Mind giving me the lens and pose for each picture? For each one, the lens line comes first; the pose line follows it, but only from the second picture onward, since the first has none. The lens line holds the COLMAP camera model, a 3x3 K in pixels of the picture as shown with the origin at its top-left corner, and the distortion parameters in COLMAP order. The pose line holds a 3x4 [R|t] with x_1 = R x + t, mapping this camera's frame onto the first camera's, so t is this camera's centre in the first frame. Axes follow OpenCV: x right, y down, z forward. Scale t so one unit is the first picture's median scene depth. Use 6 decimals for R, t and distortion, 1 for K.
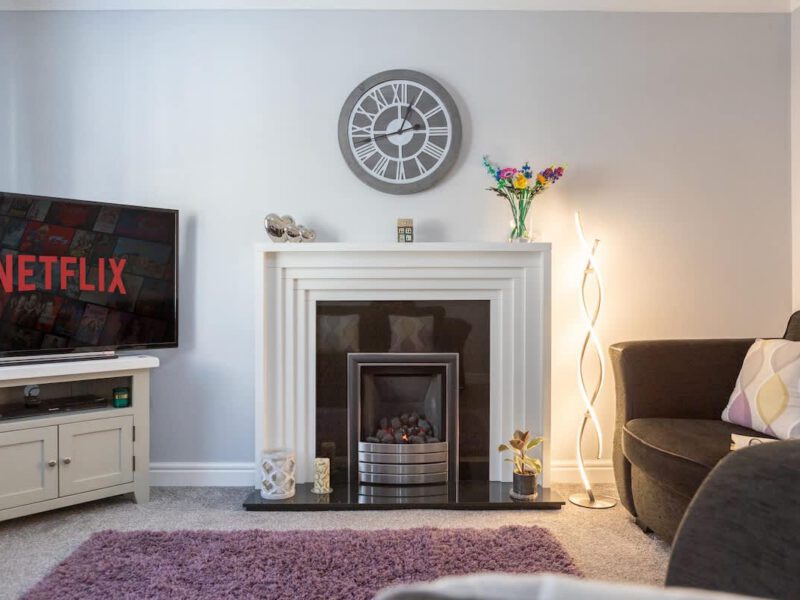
lens RADIAL K [[624.9, 0, 400.0], [0, 624.9, 300.0], [0, 0, 1]] dist [-0.021803, 0.000503]
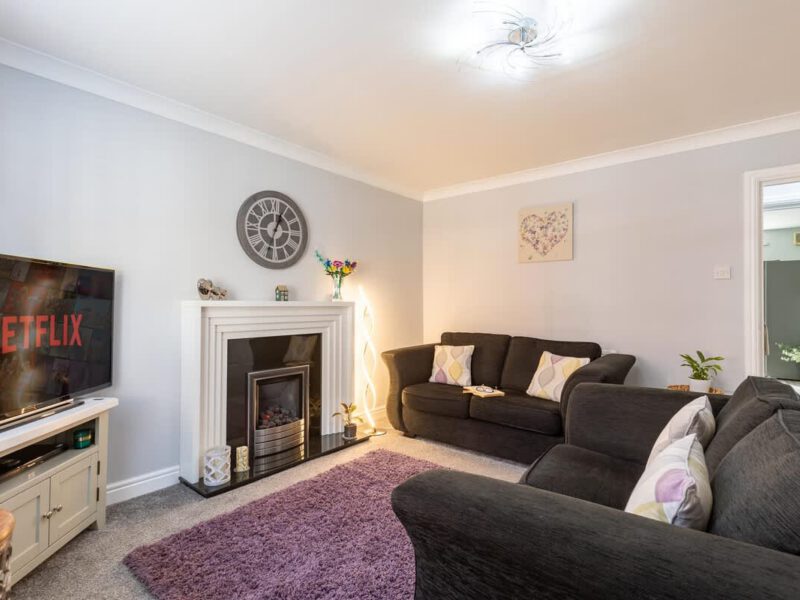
lens RADIAL K [[407.0, 0, 407.0], [0, 407.0, 302.8], [0, 0, 1]] dist [0.000490, -0.000055]
pose [[0.638377, 0.006009, 0.769701, -0.594436], [0.004915, 0.999917, -0.011883, -0.070674], [-0.769708, 0.011369, 0.638294, 0.077661]]
